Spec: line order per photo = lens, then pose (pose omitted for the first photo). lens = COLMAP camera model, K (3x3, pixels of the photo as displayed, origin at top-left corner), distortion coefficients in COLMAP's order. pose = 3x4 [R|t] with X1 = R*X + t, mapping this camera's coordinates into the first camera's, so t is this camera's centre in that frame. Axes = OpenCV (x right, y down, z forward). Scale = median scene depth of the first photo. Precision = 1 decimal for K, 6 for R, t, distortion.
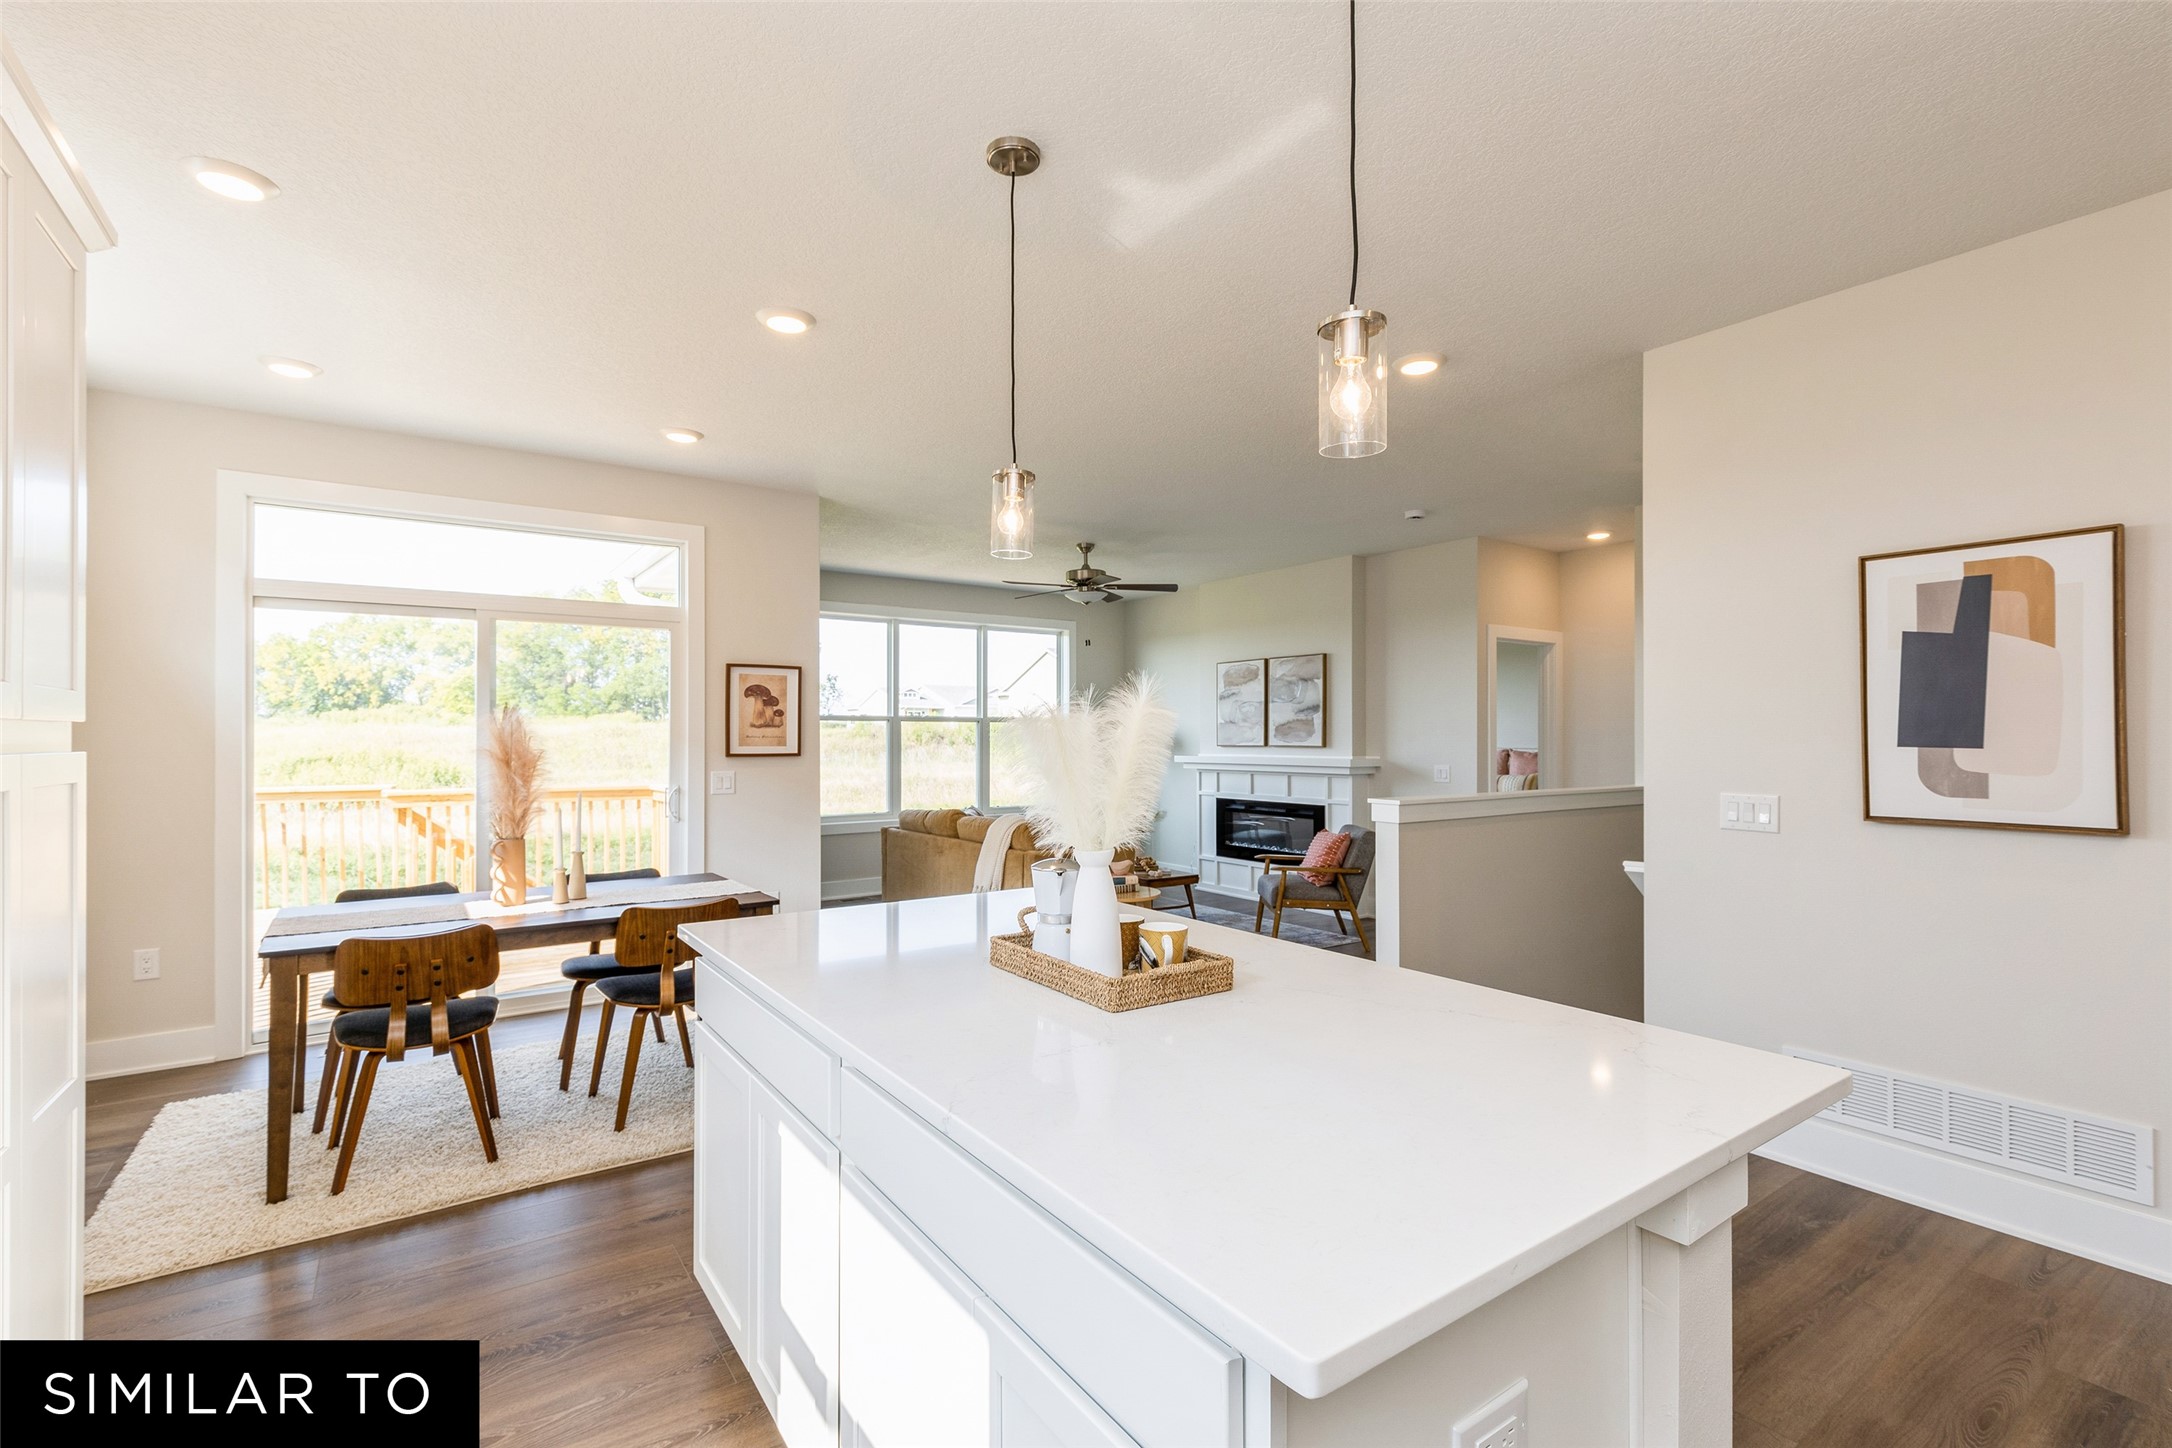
lens RADIAL K [[963.6, 0, 1079.1], [0, 963.6, 724.7], [0, 0, 1]] dist [-0.003516, -0.000024]
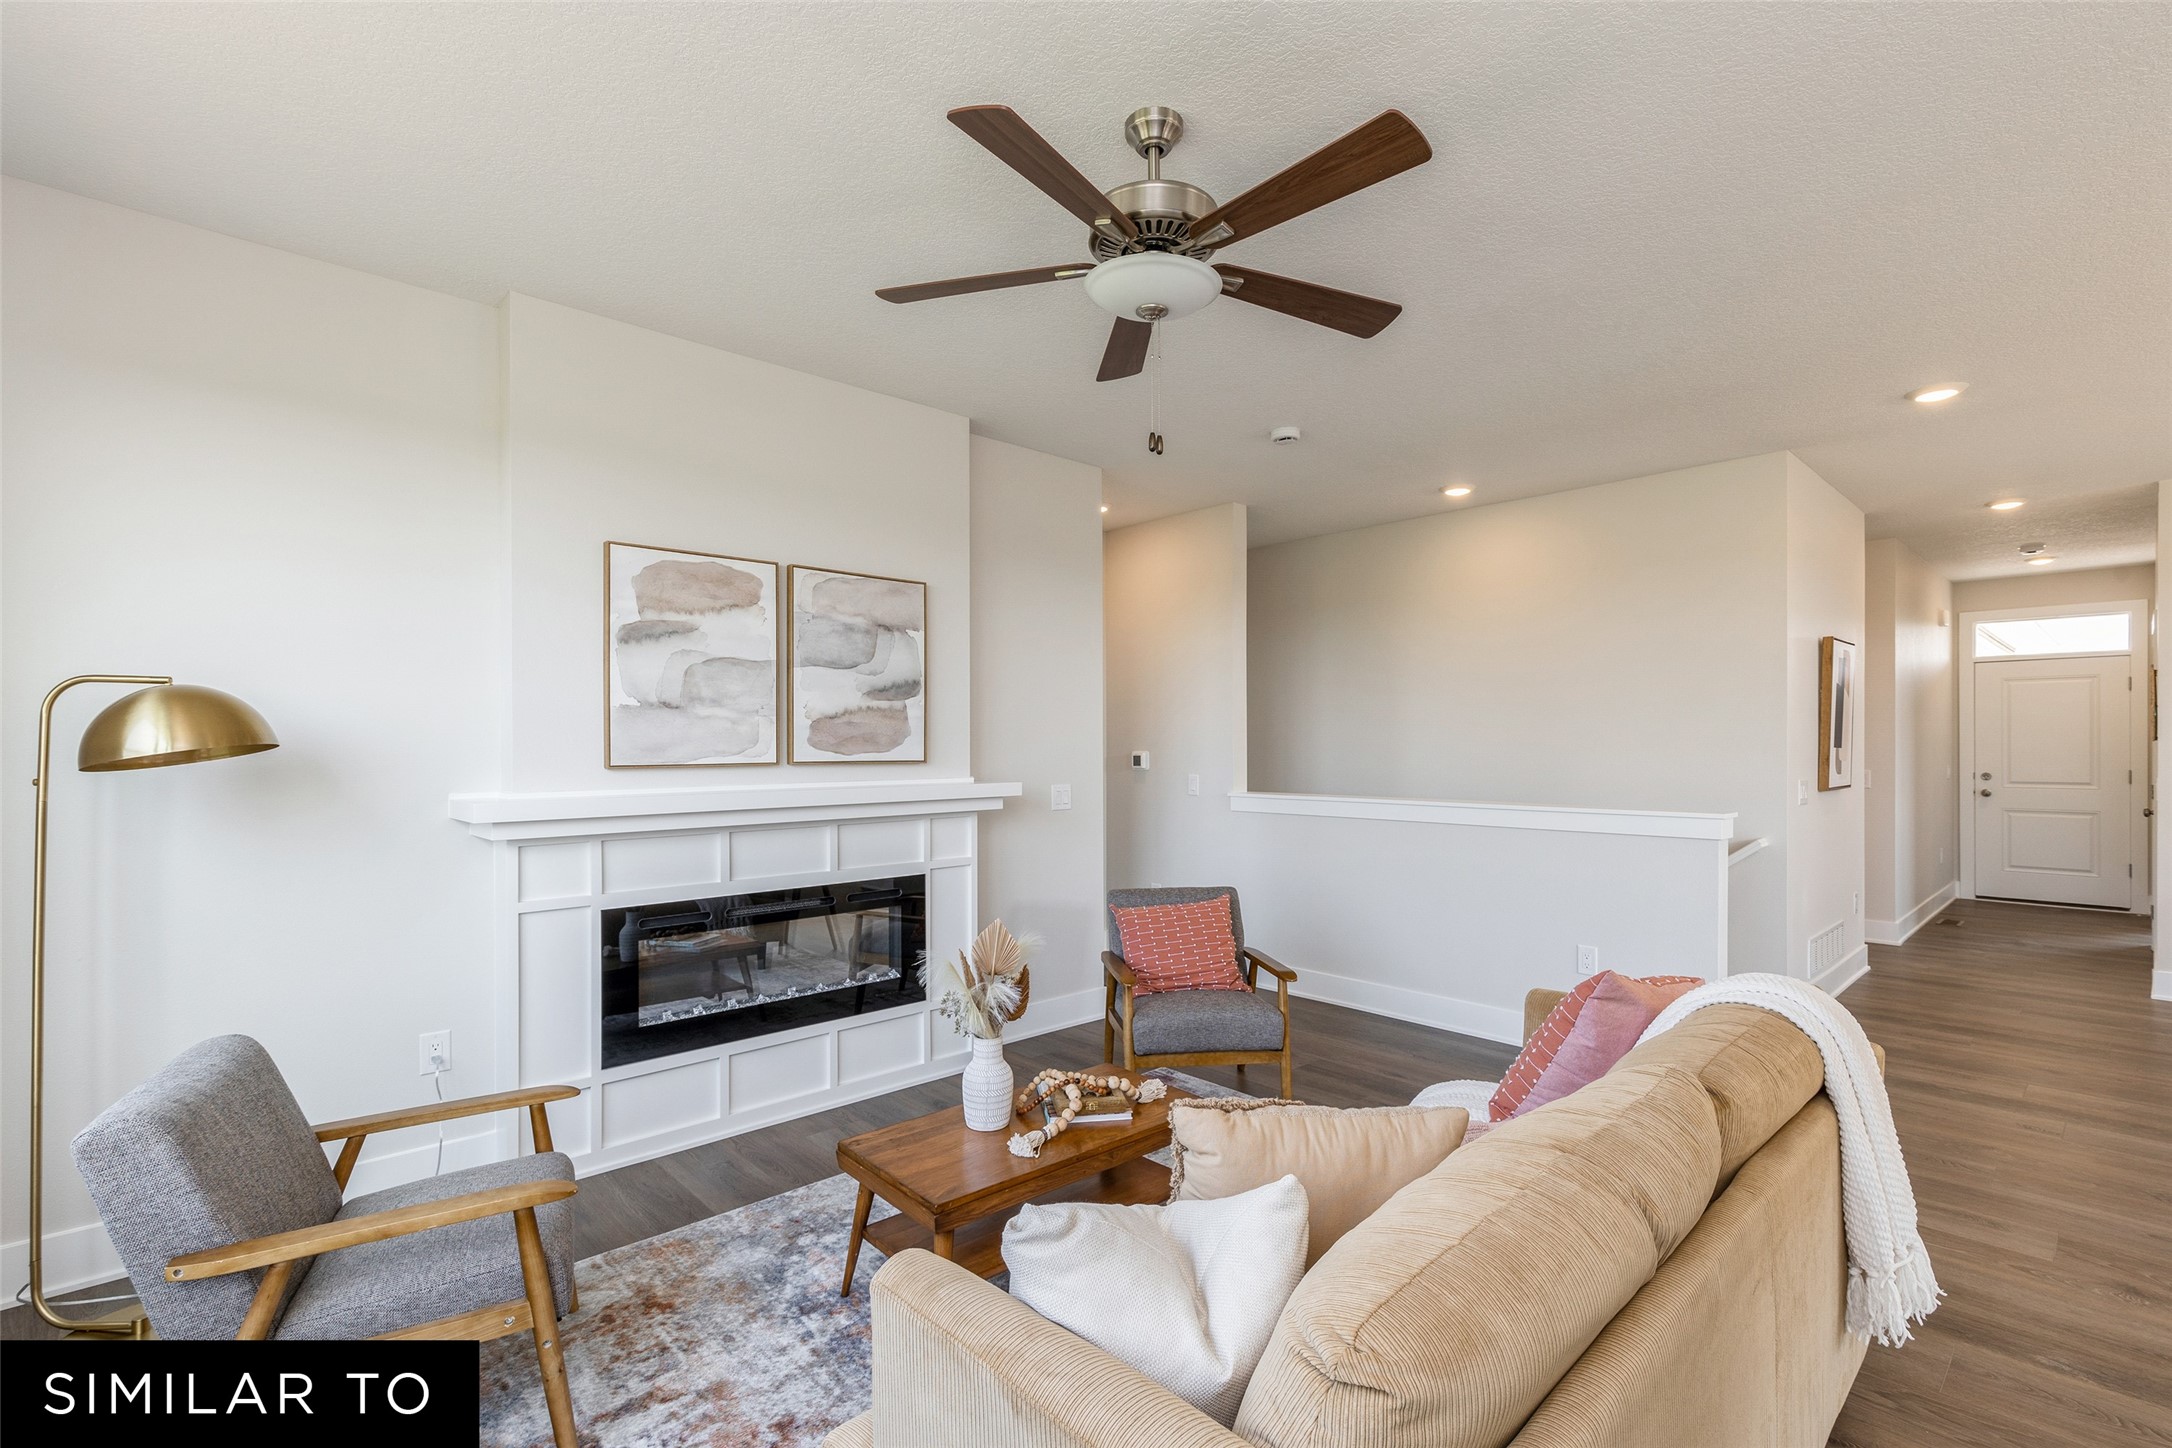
lens RADIAL K [[1024.6, 0, 1080.7], [0, 1024.6, 745.0], [0, 0, 1]] dist [0.003720, 0.000127]
pose [[-0.141041, -0.004628, 0.989993, -0.269409], [-0.014325, 0.999894, 0.002634, 0.009692], [-0.989900, -0.013810, -0.141092, 0.880357]]
